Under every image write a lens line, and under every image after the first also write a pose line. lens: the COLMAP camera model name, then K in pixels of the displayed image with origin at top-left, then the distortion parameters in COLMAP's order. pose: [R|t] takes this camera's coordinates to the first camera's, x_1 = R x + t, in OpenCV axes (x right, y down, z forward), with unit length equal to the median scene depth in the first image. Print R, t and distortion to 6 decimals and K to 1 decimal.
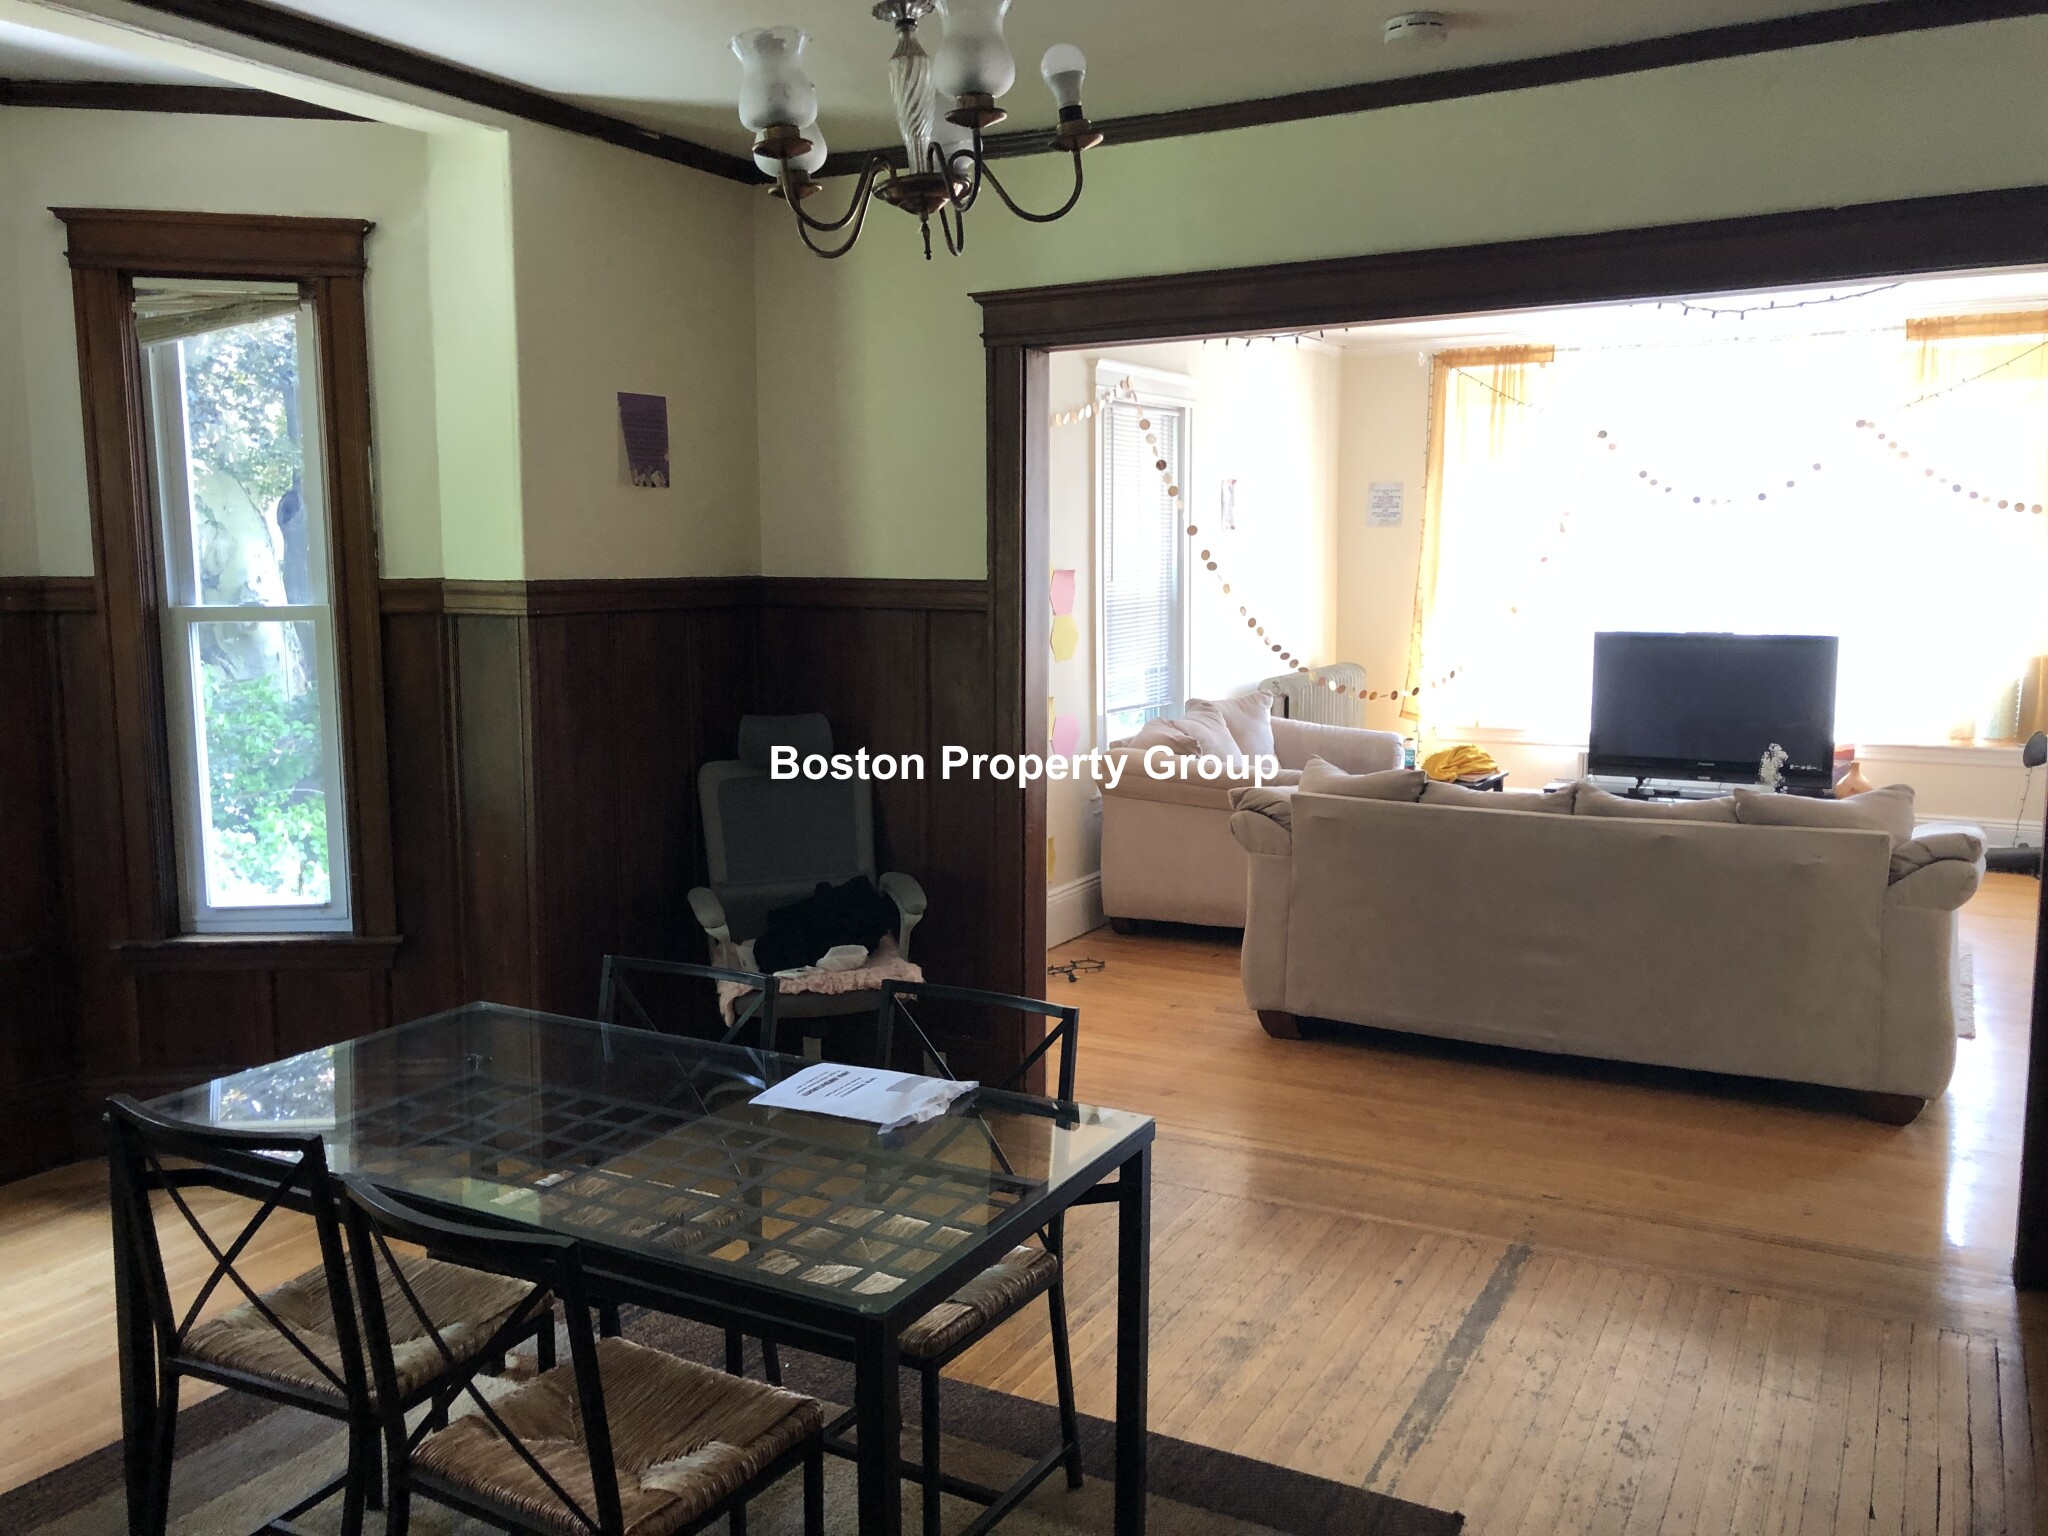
lens RADIAL K [[1705.2, 0, 1016.9], [0, 1705.2, 767.4], [0, 0, 1]] dist [0.018731, -0.003171]
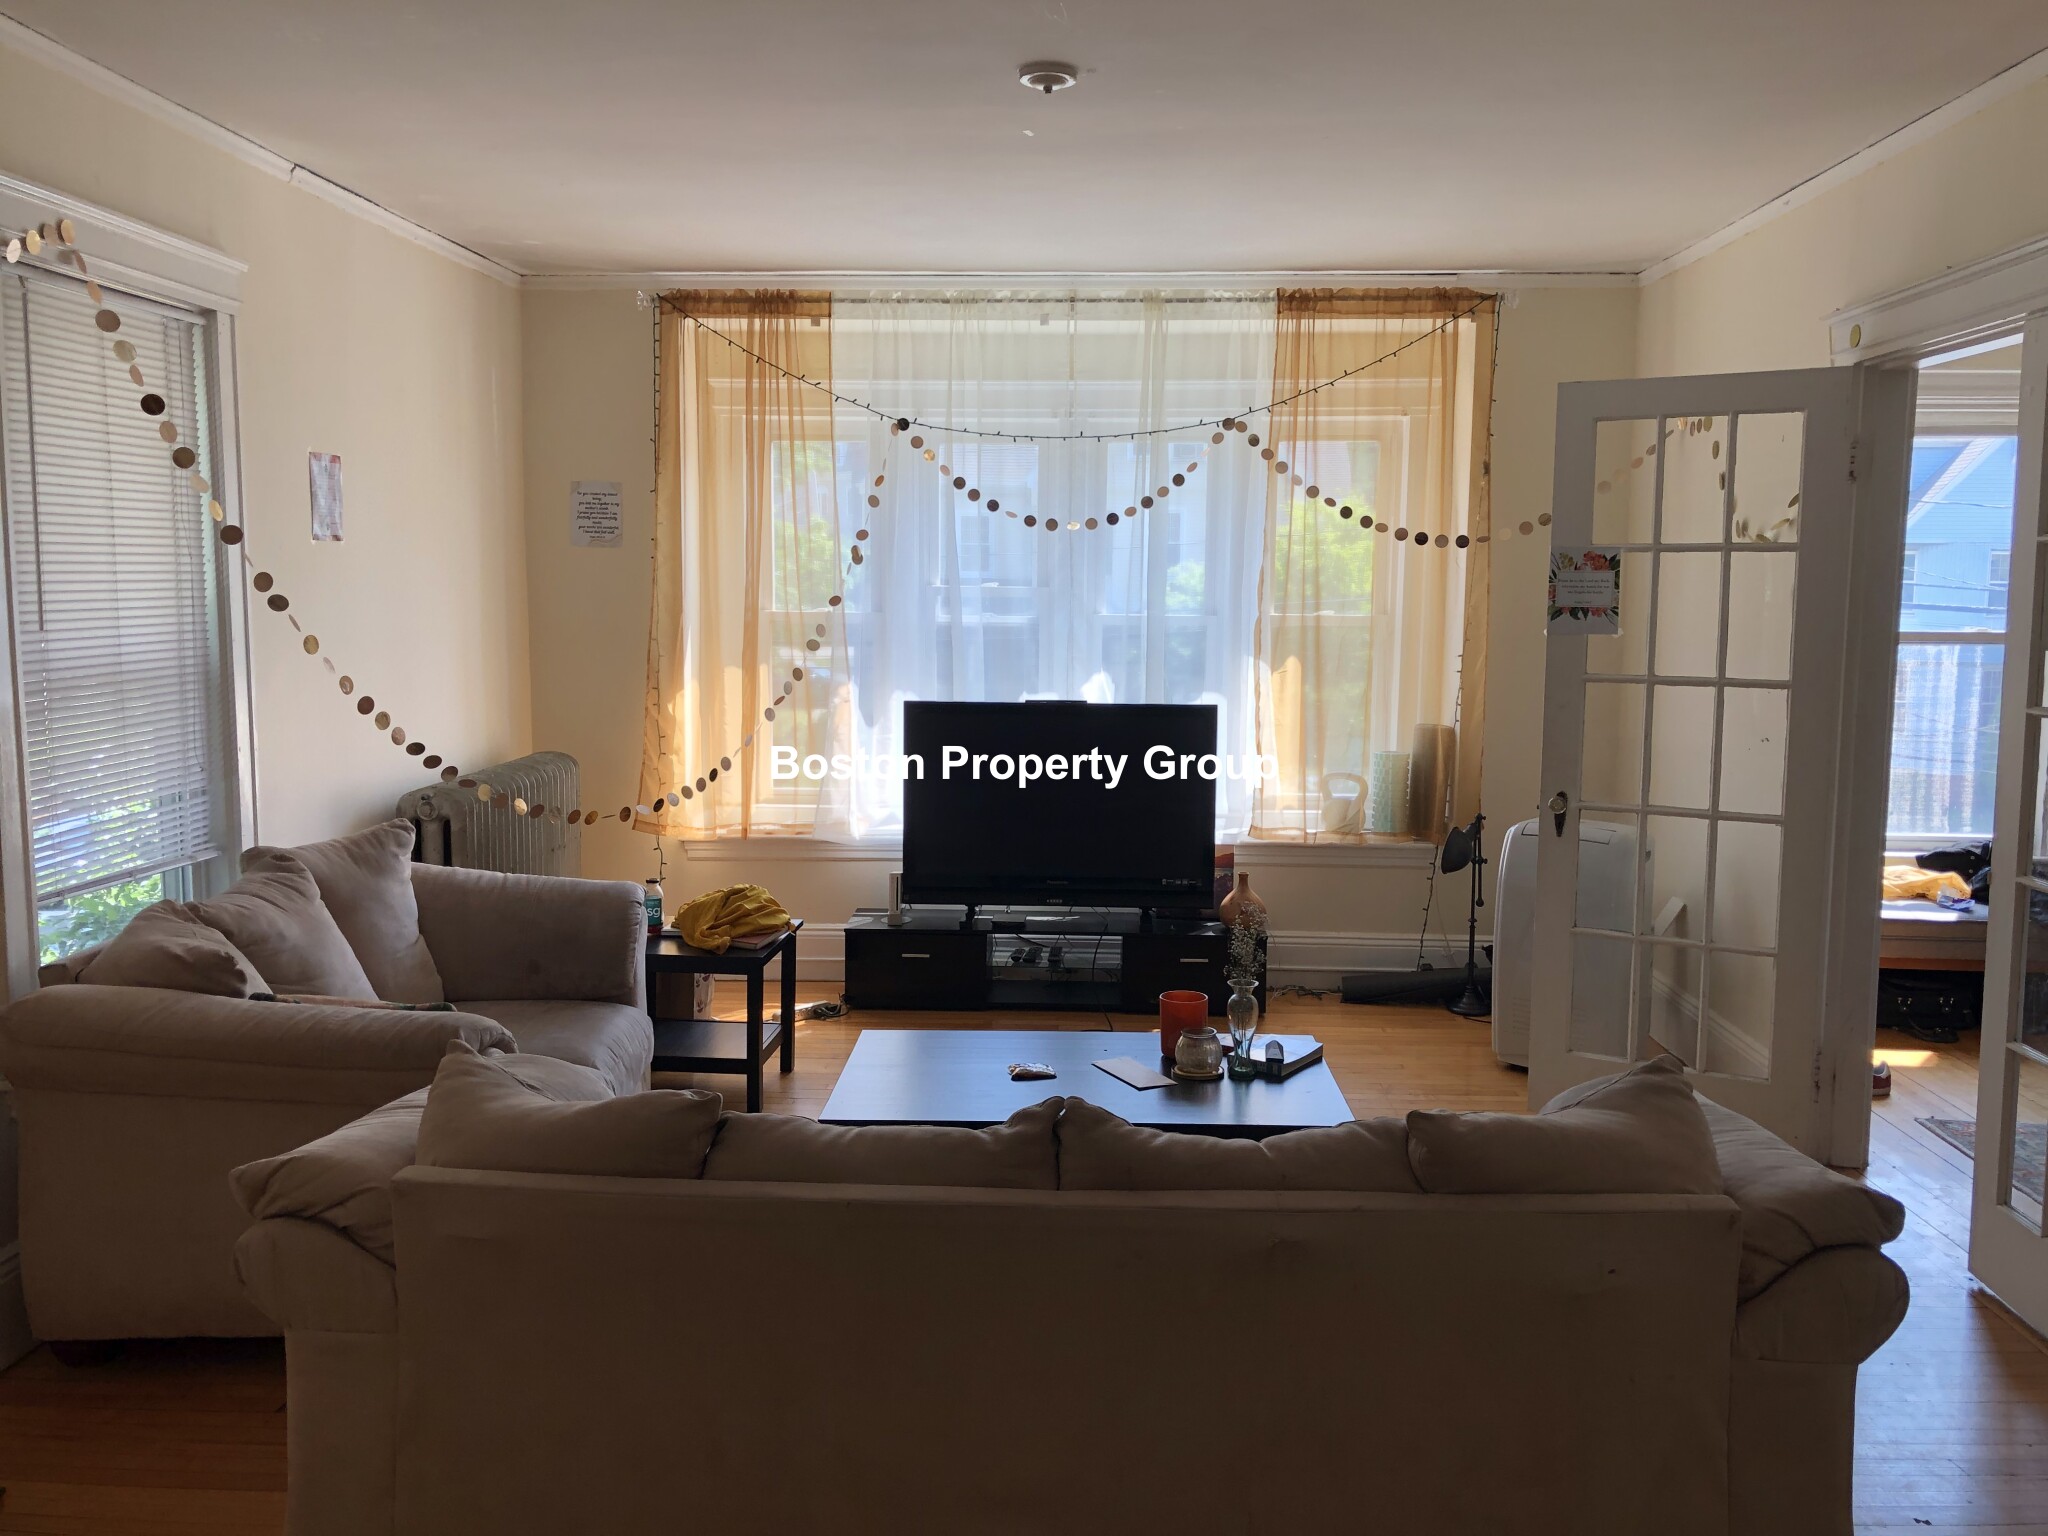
lens RADIAL K [[1705.2, 0, 1019.3], [0, 1705.2, 773.0], [0, 0, 1]] dist [0.018731, -0.003171]
pose [[0.899581, -0.034307, 0.435404, 0.082217], [0.042450, 0.999058, -0.008984, -0.046738], [-0.434685, 0.026565, 0.900190, 0.387767]]
